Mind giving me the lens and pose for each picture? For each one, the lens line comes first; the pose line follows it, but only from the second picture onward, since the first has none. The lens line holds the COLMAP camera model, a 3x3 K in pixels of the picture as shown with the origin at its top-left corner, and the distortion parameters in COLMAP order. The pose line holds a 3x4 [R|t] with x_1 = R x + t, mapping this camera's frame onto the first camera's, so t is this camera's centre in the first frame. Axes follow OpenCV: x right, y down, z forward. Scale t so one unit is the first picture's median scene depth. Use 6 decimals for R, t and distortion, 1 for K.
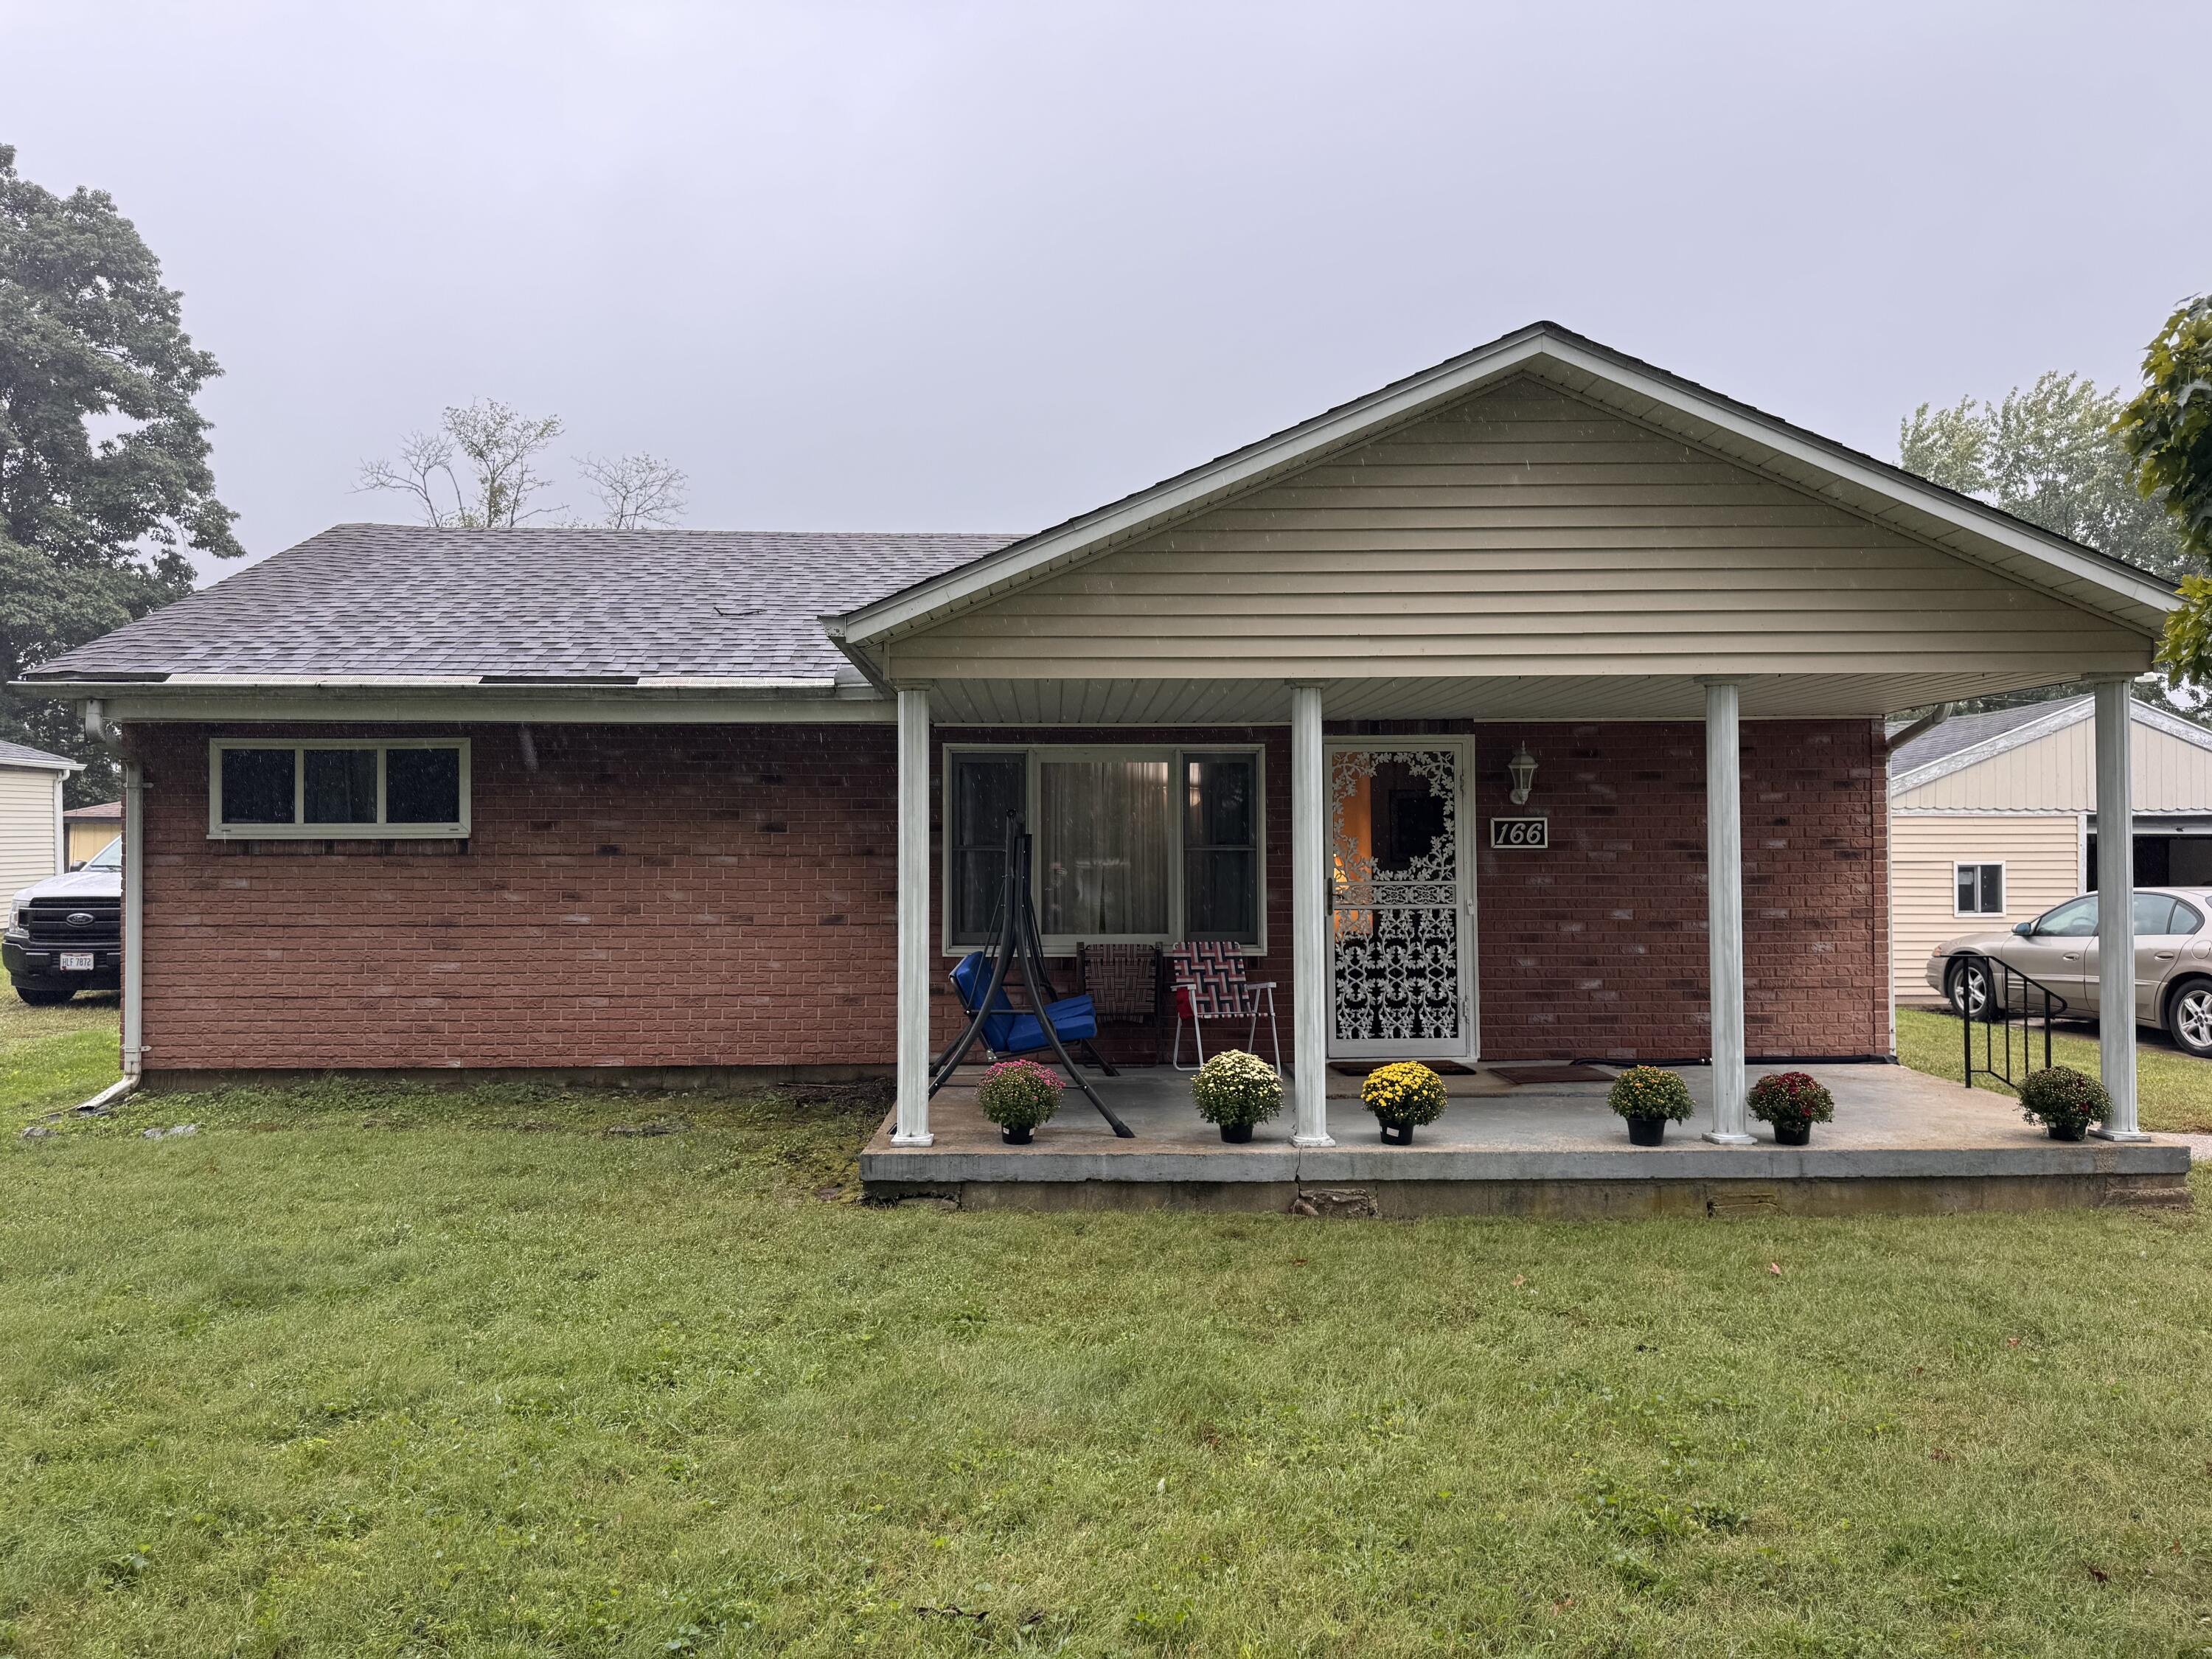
lens RADIAL K [[1544.1, 0, 1103.4], [0, 1544.1, 815.0], [0, 0, 1]] dist [0.068767, -0.071942]
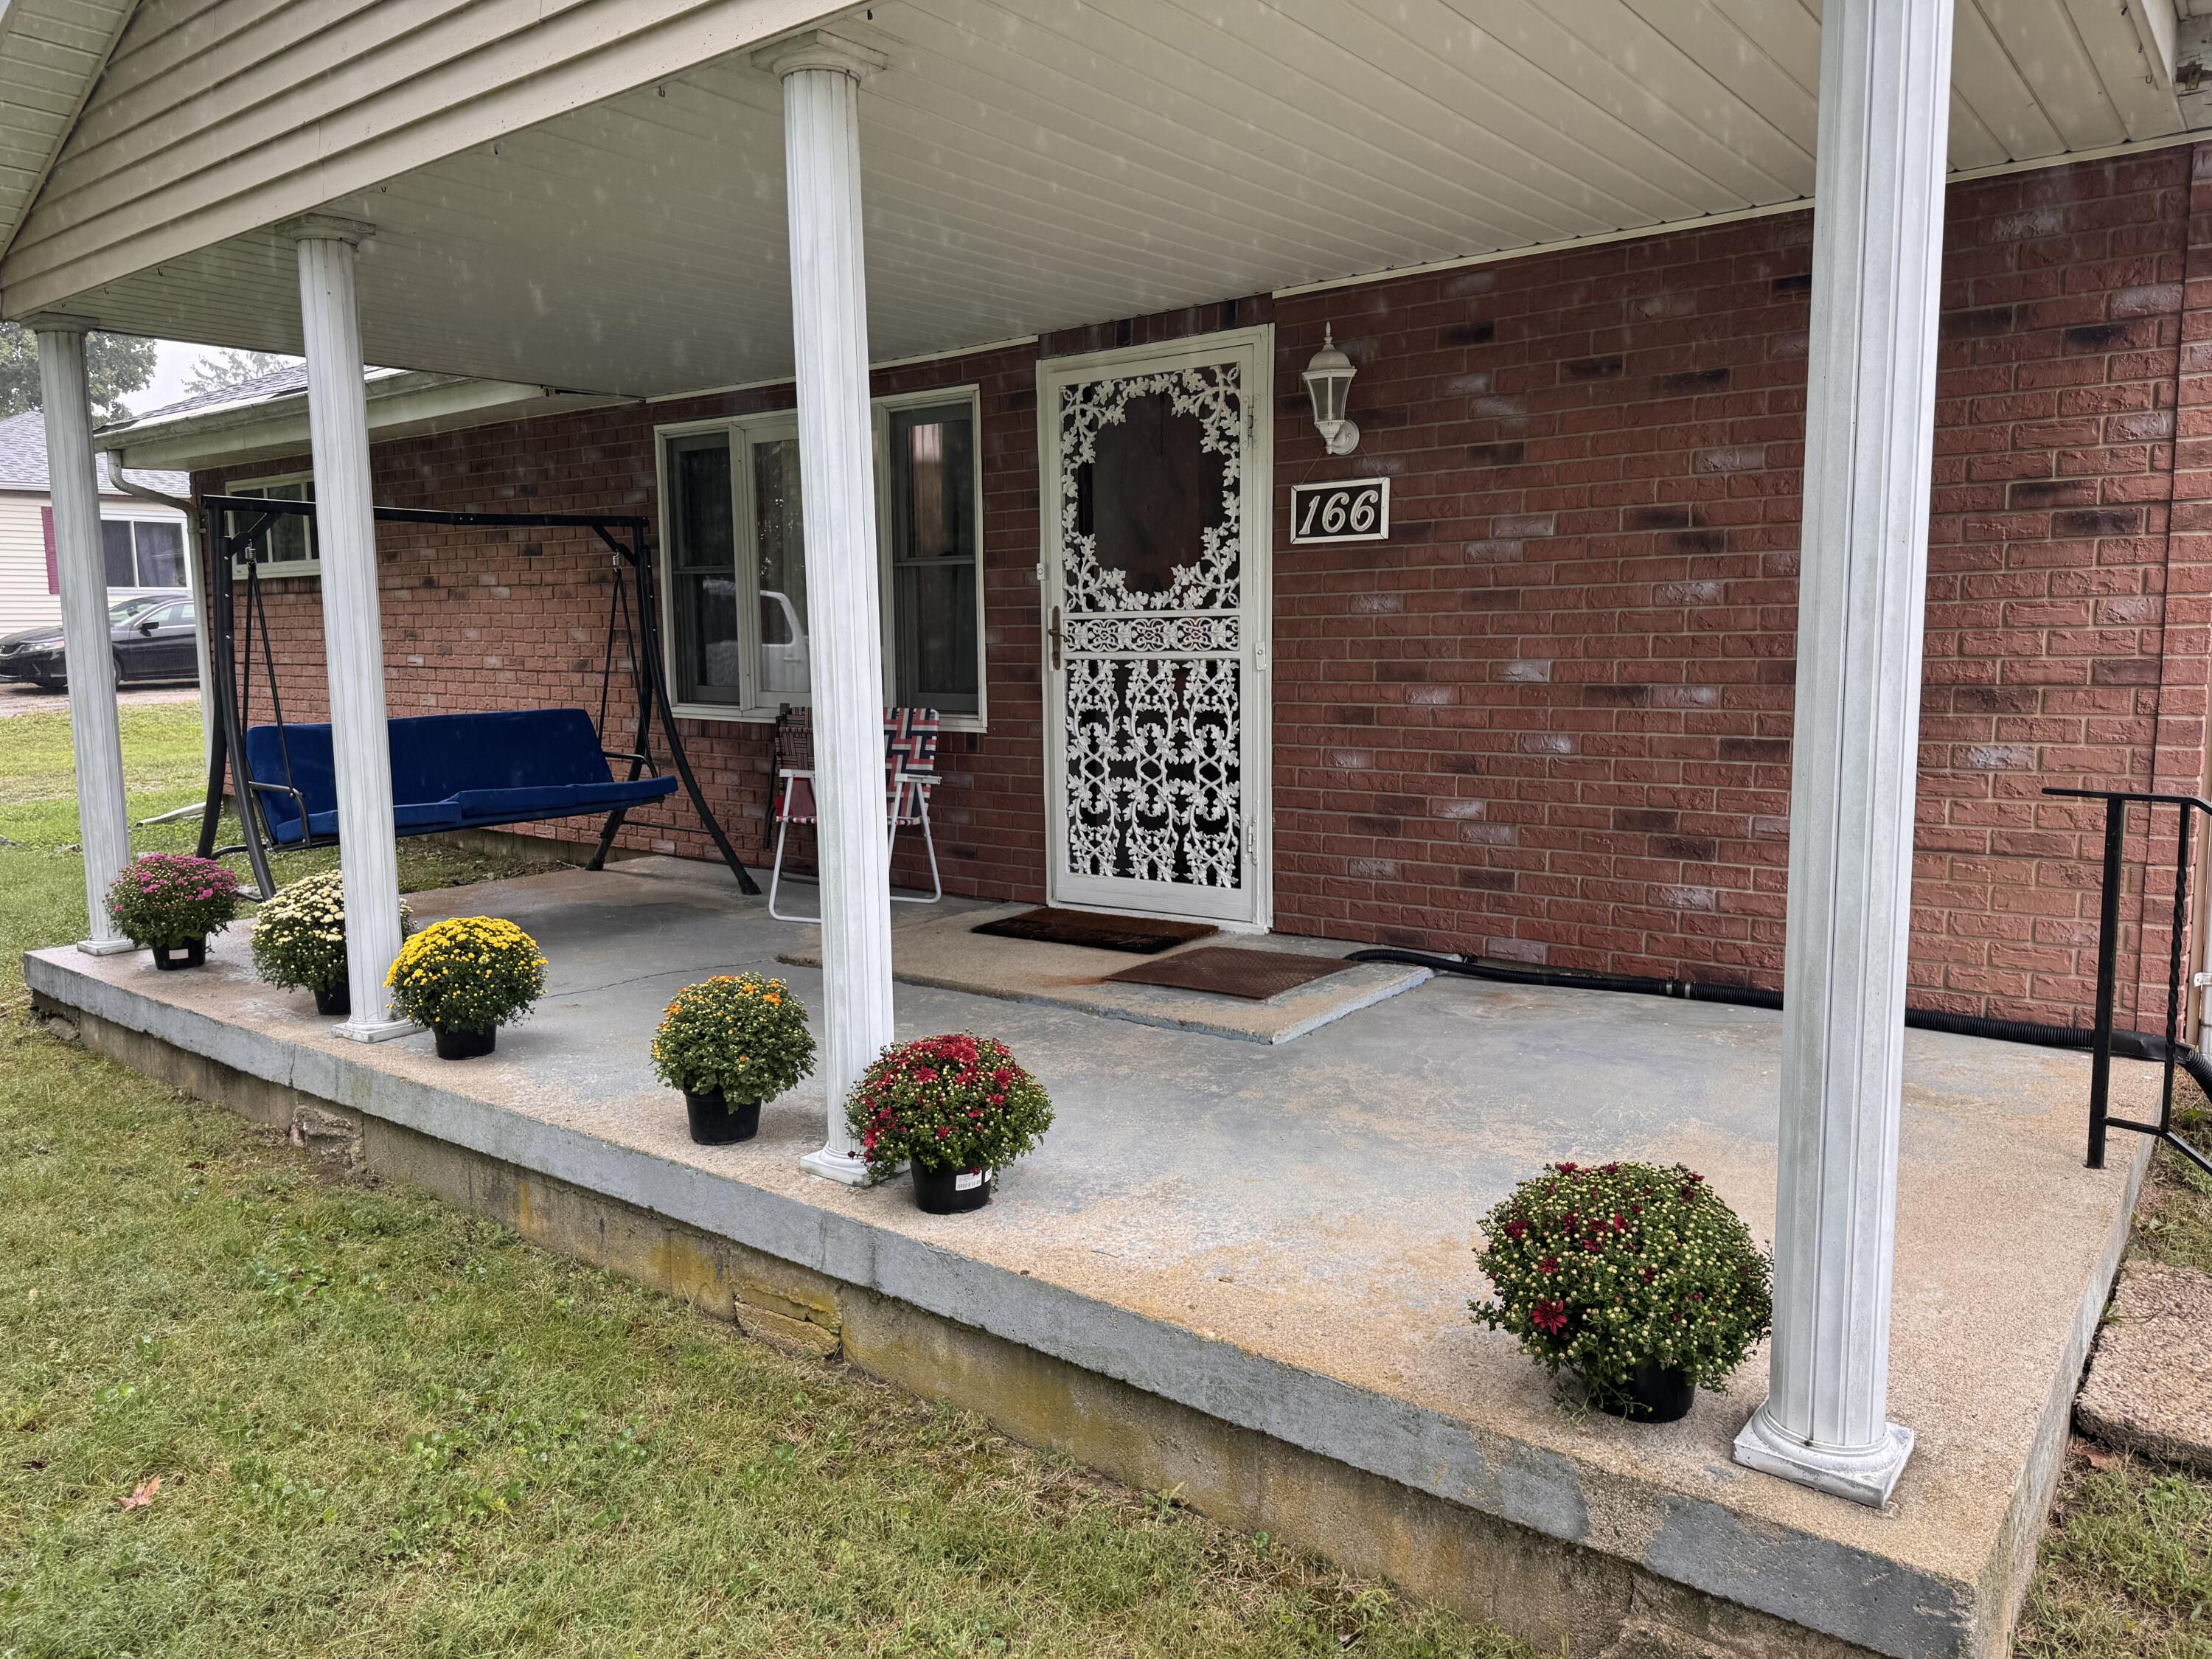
lens RADIAL K [[1544.1, 0, 1097.0], [0, 1544.1, 845.1], [0, 0, 1]] dist [0.068767, -0.071942]
pose [[0.771873, 0.082542, -0.630395, 0.541110], [0.022870, 0.987290, 0.157276, 0.038137], [0.635365, -0.135815, 0.760175, 0.540800]]
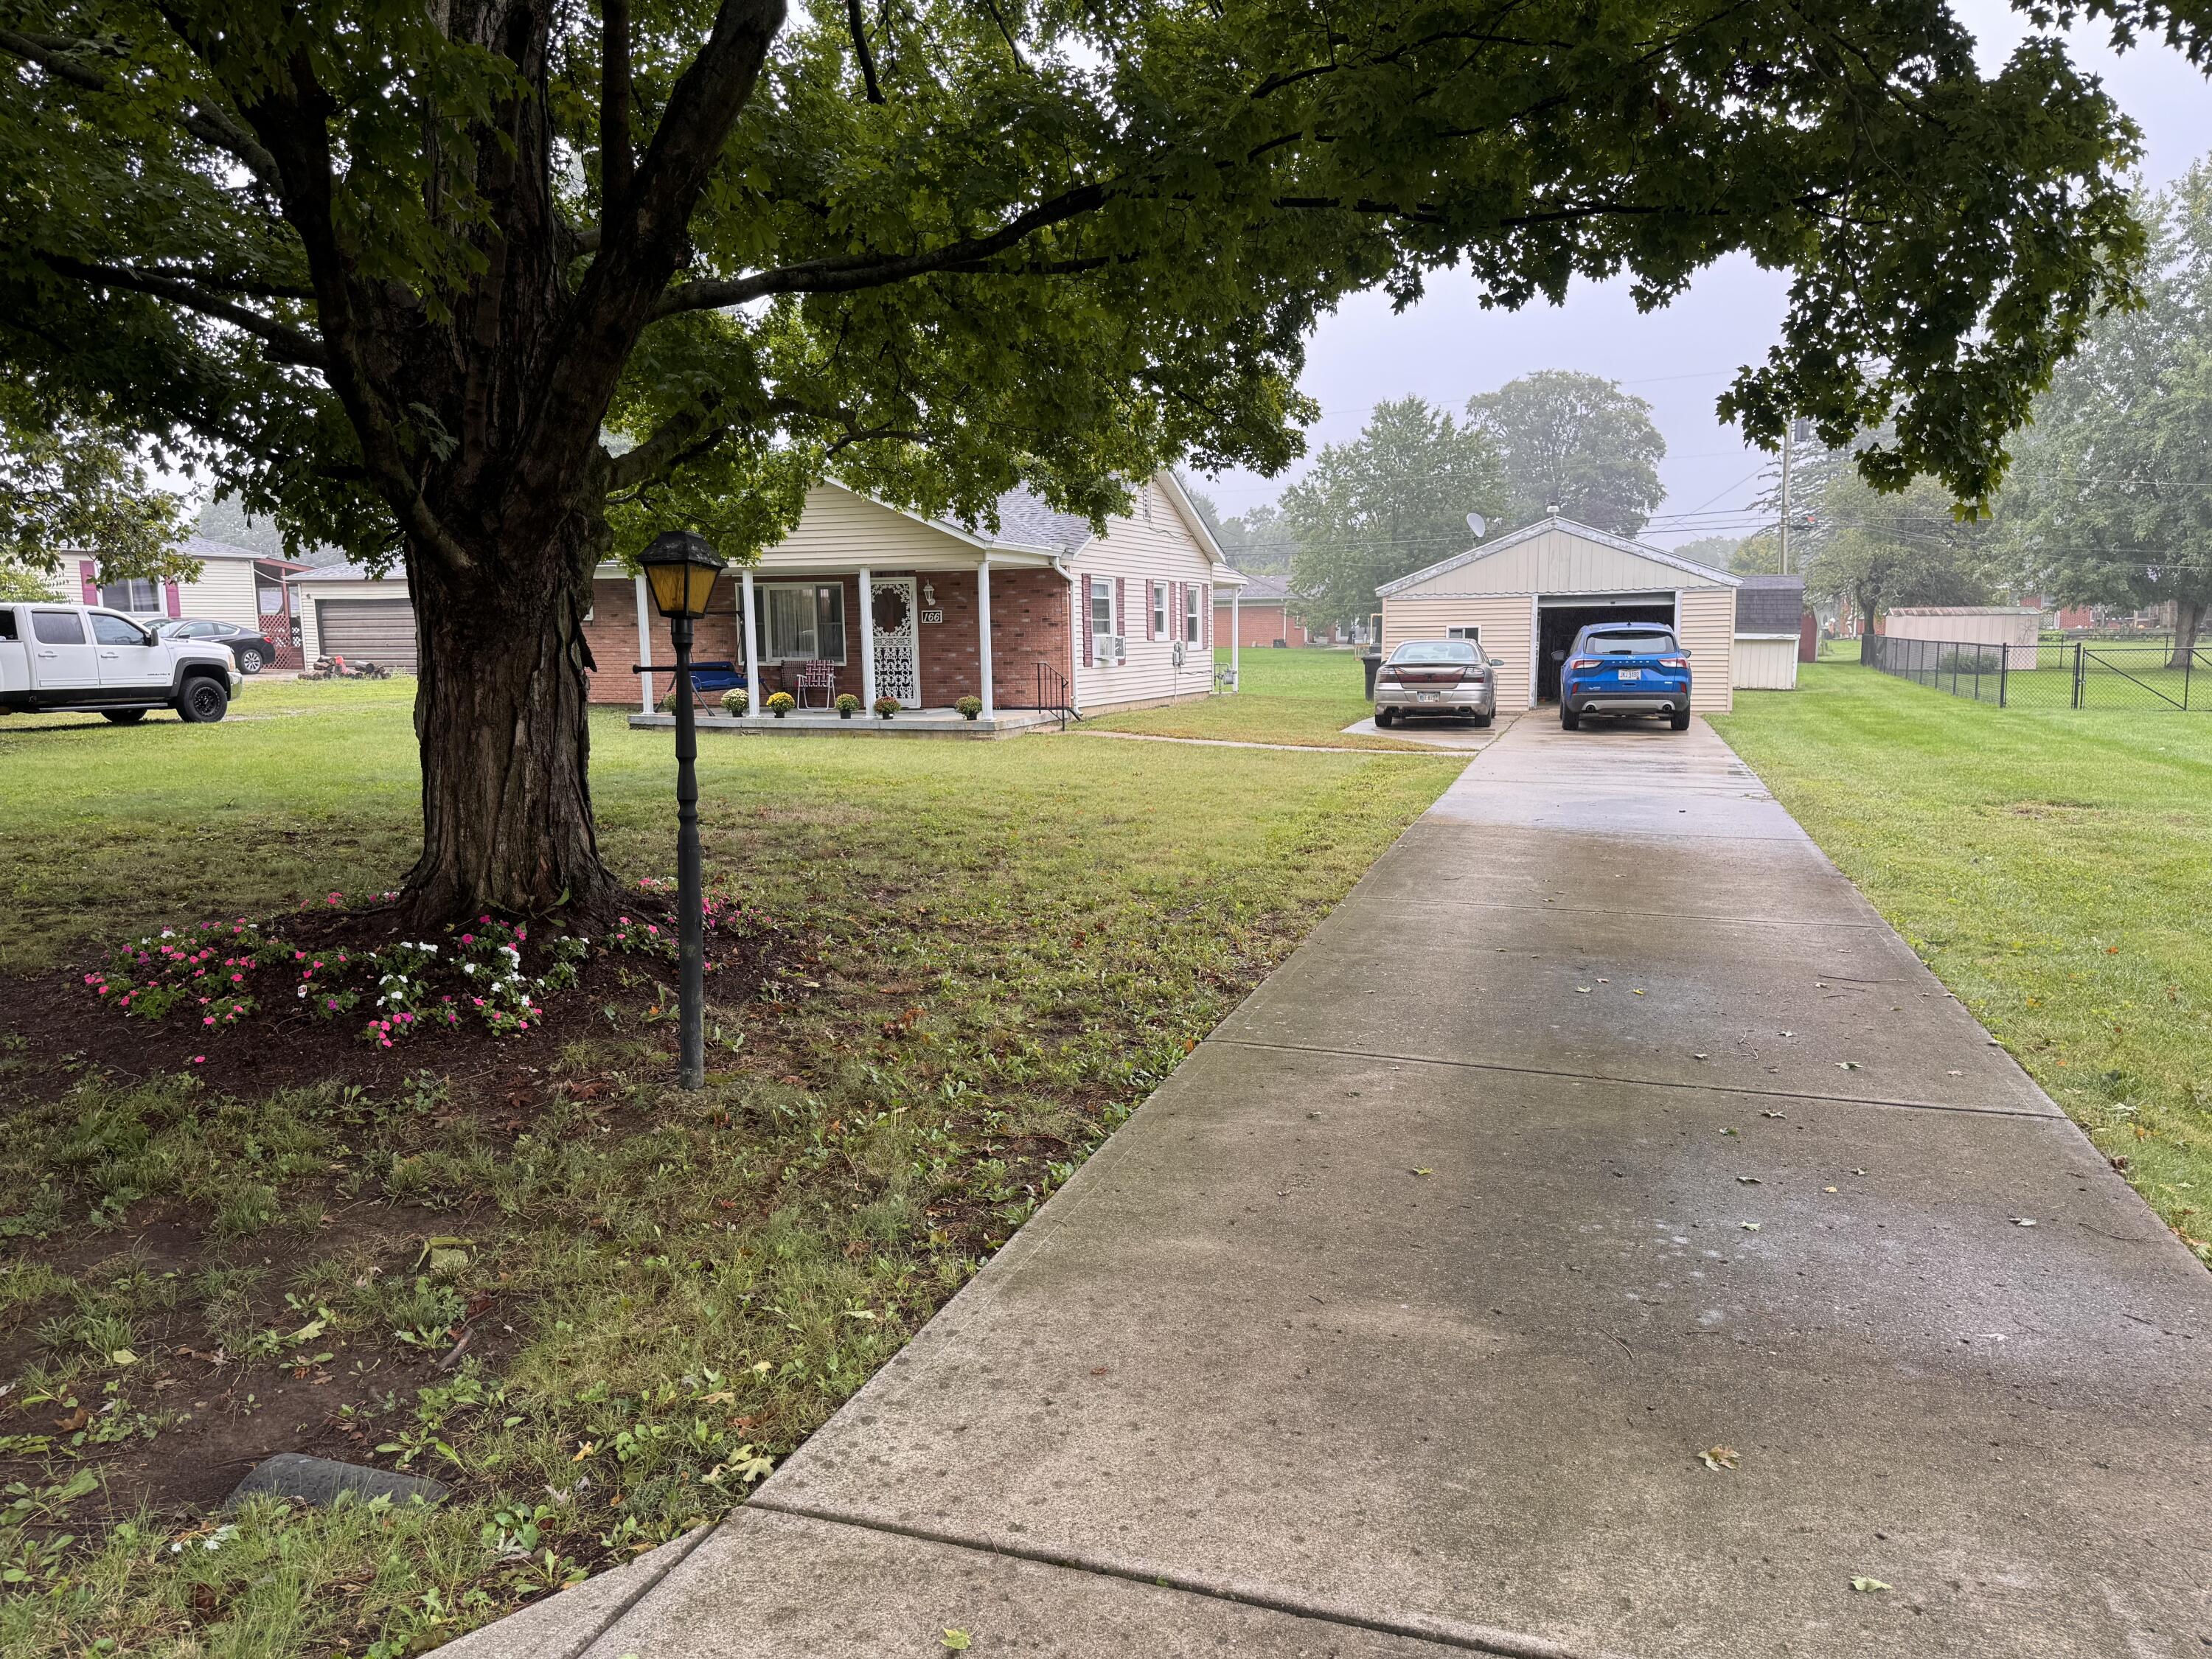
lens RADIAL K [[1602.4, 0, 1109.3], [0, 1602.4, 843.2], [0, 0, 1]] dist [0.095548, 0.000394]
pose [[0.919352, 0.044552, -0.390906, 1.558701], [0.017726, 0.987868, 0.154278, -0.022455], [0.393037, -0.148765, 0.907409, -1.289429]]
